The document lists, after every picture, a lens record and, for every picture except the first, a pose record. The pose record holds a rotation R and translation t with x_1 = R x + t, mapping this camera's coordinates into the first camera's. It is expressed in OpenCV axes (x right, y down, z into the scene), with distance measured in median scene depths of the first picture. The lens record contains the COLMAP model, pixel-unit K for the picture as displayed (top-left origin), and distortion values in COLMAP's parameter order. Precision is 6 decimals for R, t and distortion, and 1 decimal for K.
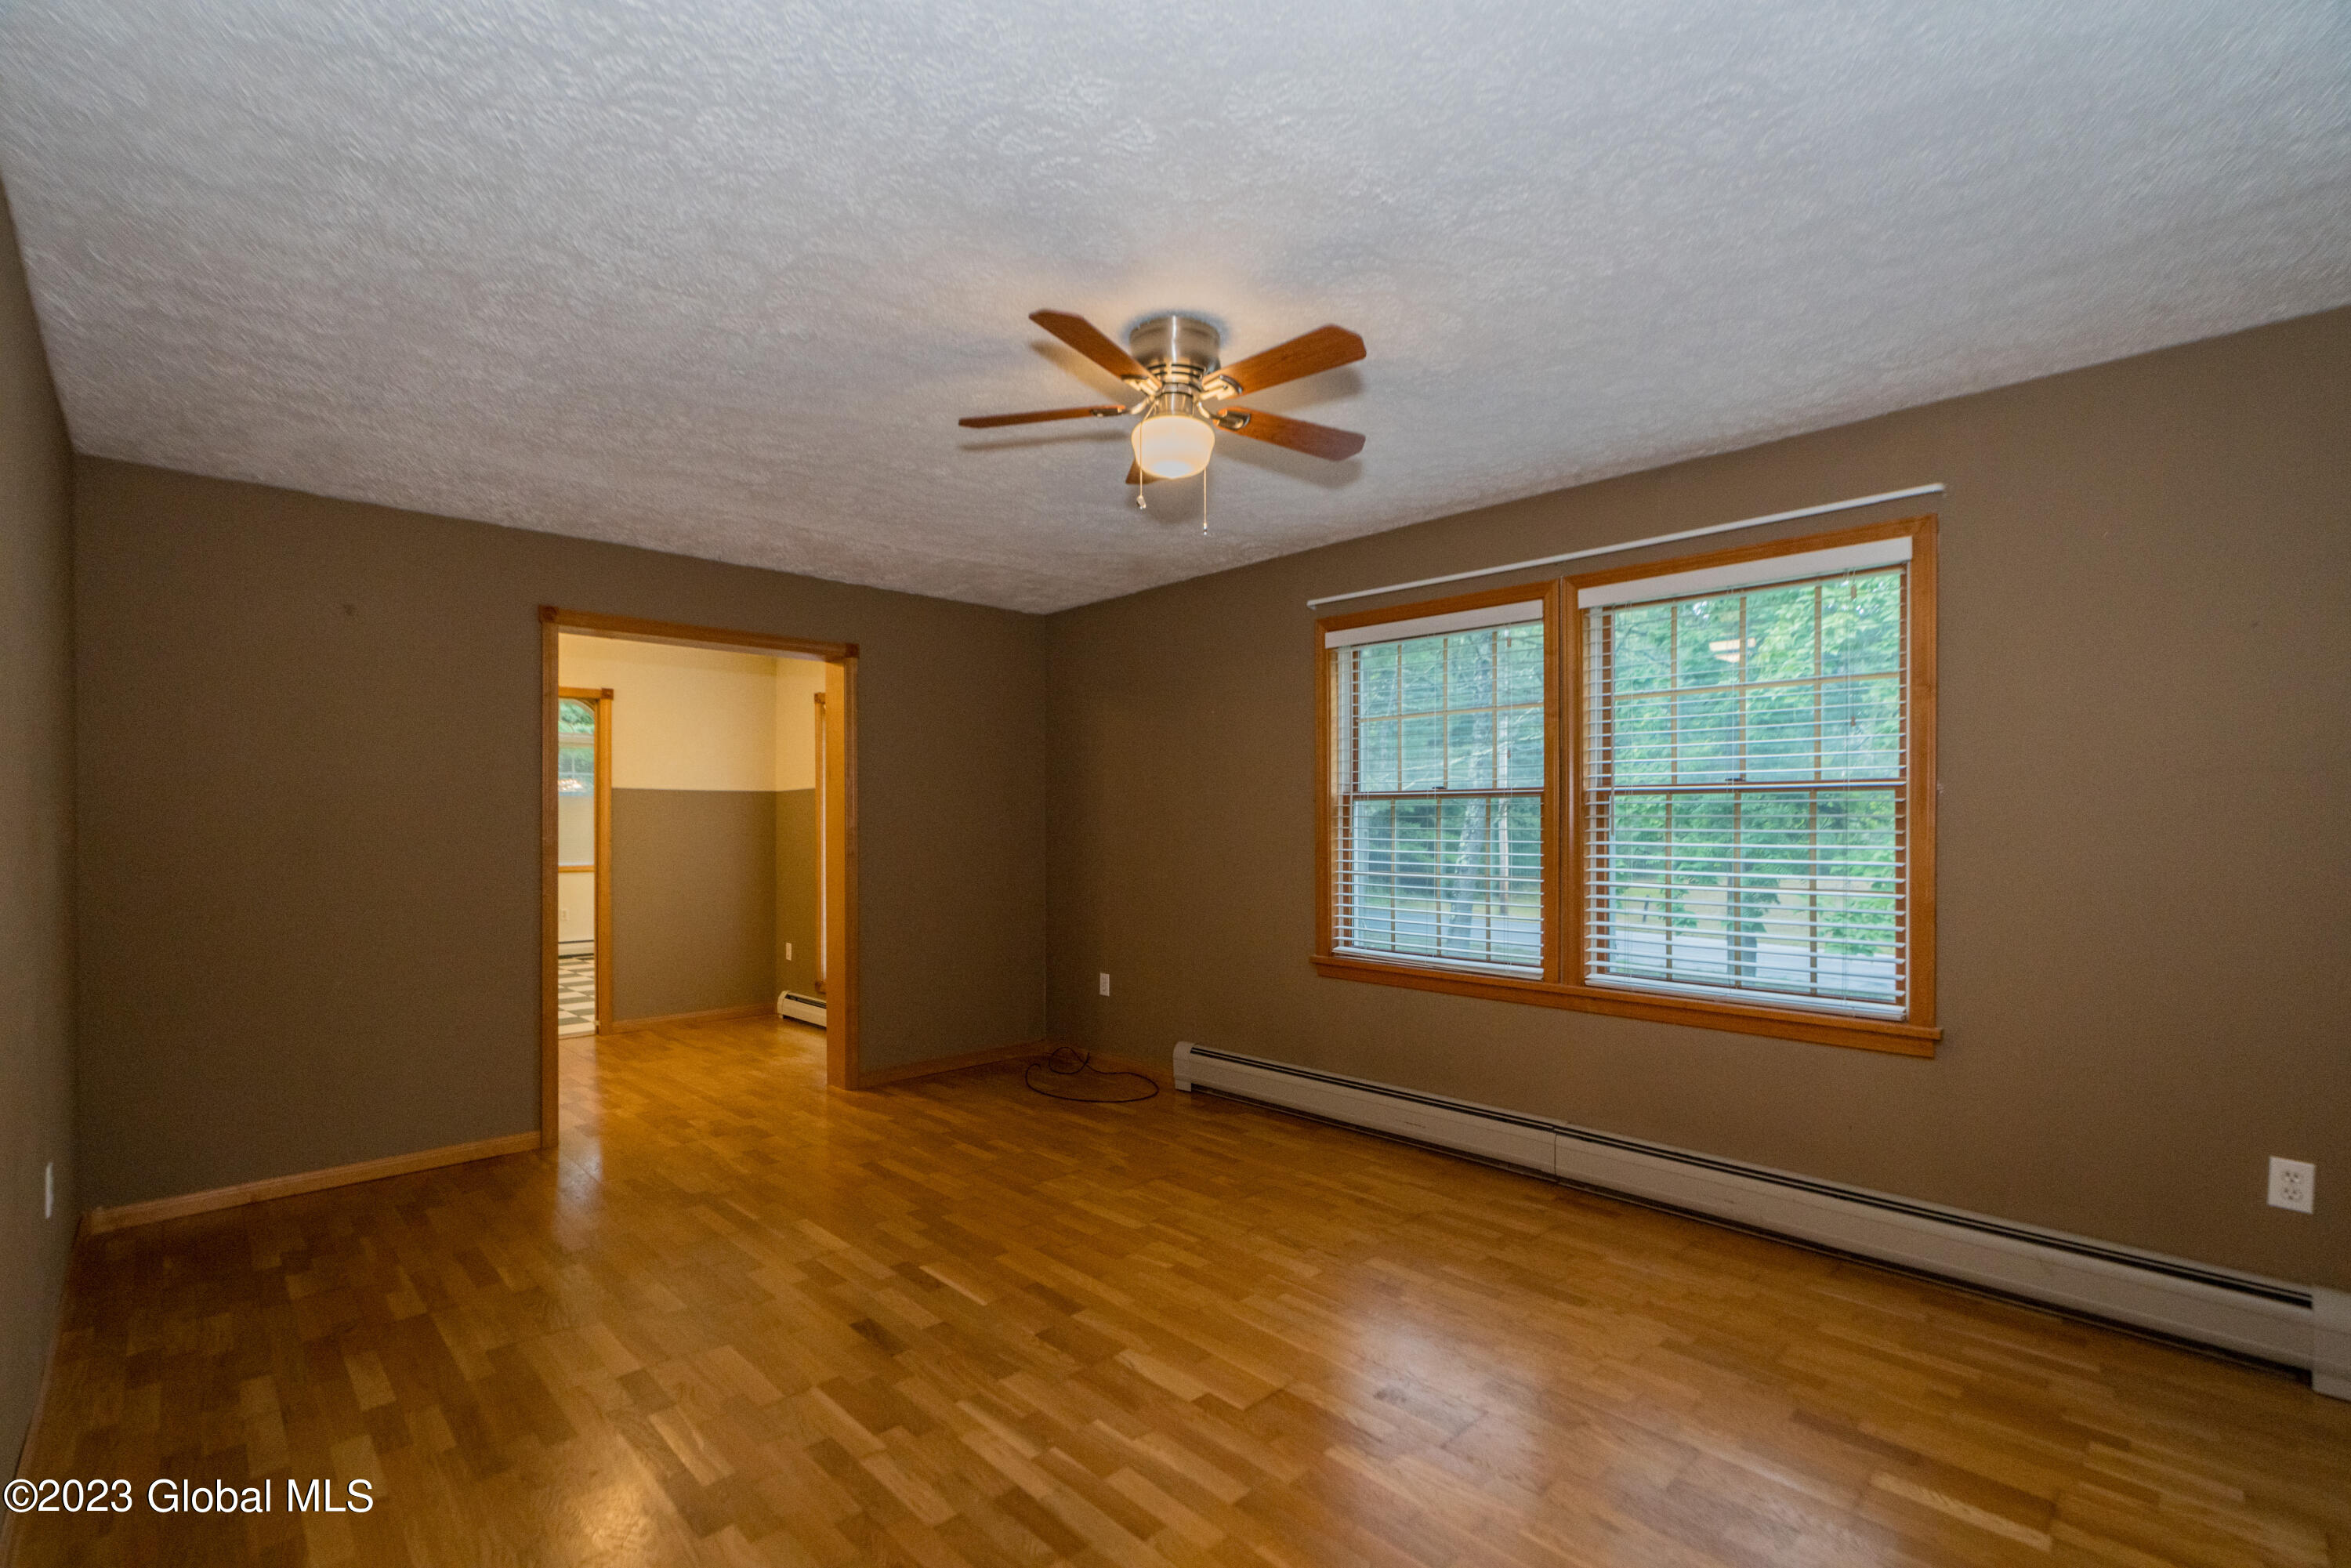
lens RADIAL K [[1053.8, 0, 1175.5], [0, 1053.8, 806.3], [0, 0, 1]] dist [-0.000152, 0.001872]
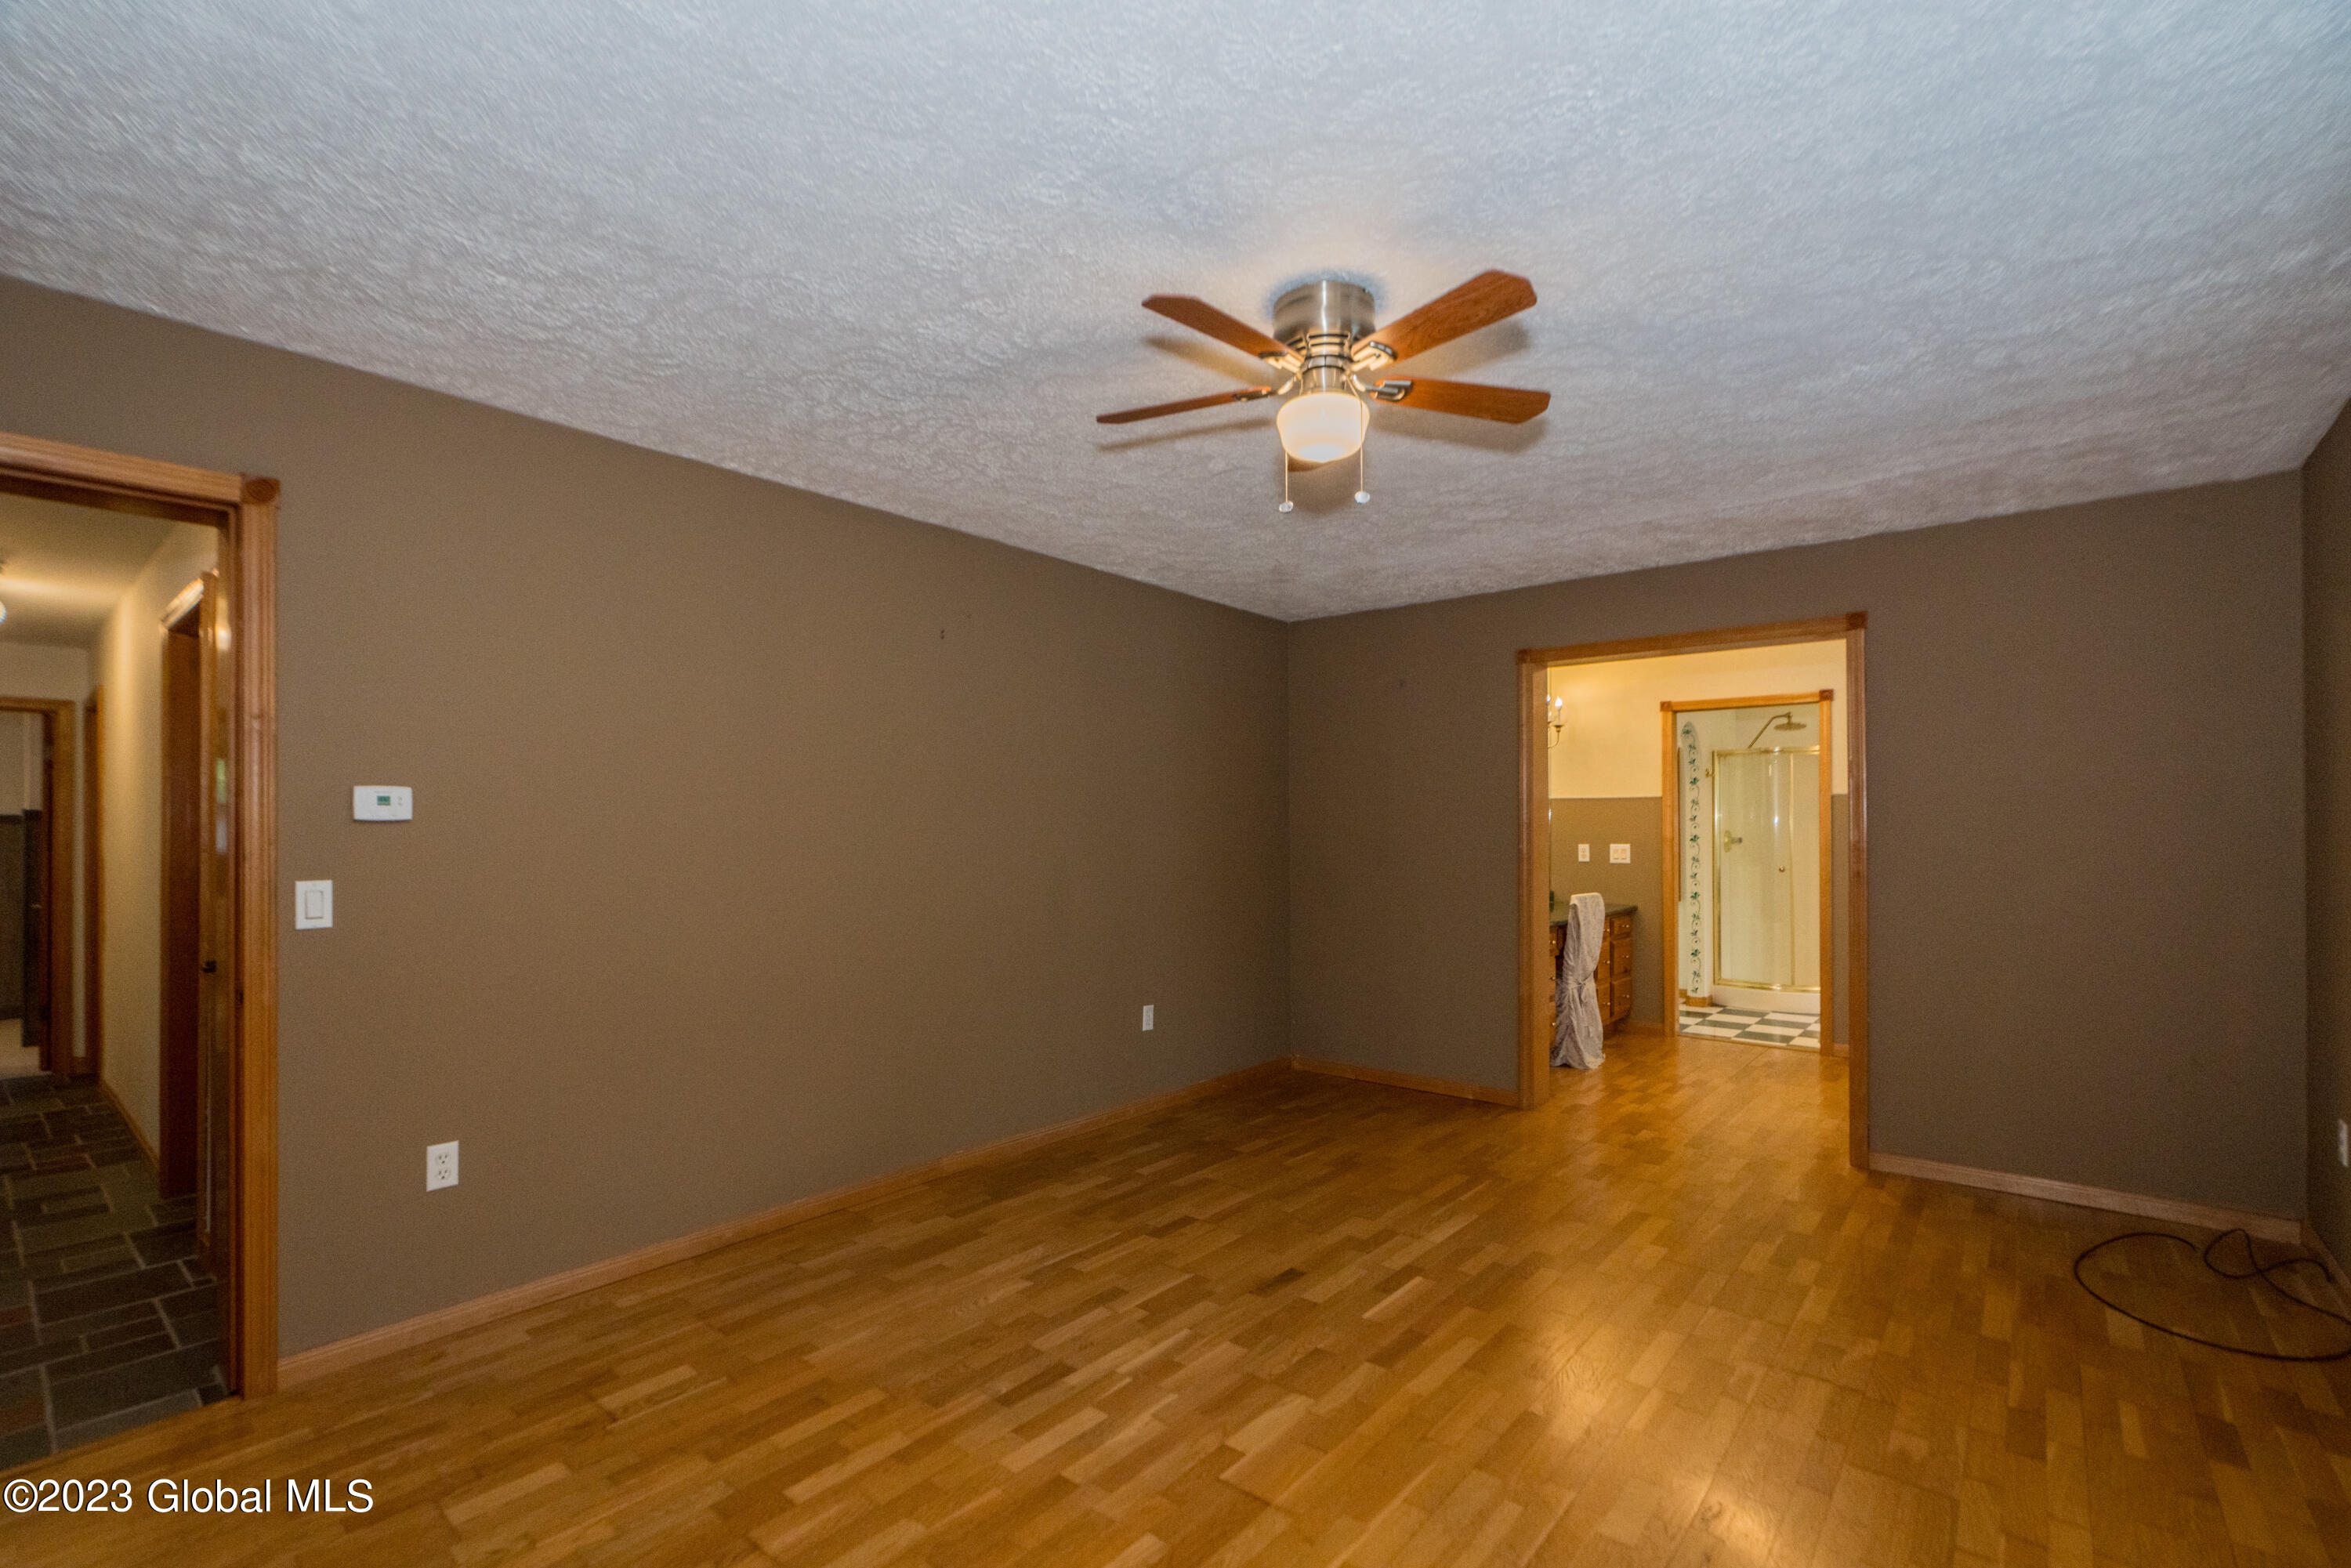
lens RADIAL K [[1053.8, 0, 1175.5], [0, 1053.8, 806.3], [0, 0, 1]] dist [-0.000152, 0.001872]
pose [[0.121037, -0.016536, -0.992510, 0.869587], [0.015916, 0.999765, -0.014716, -0.014319], [0.992520, -0.014016, 0.121272, 0.736826]]
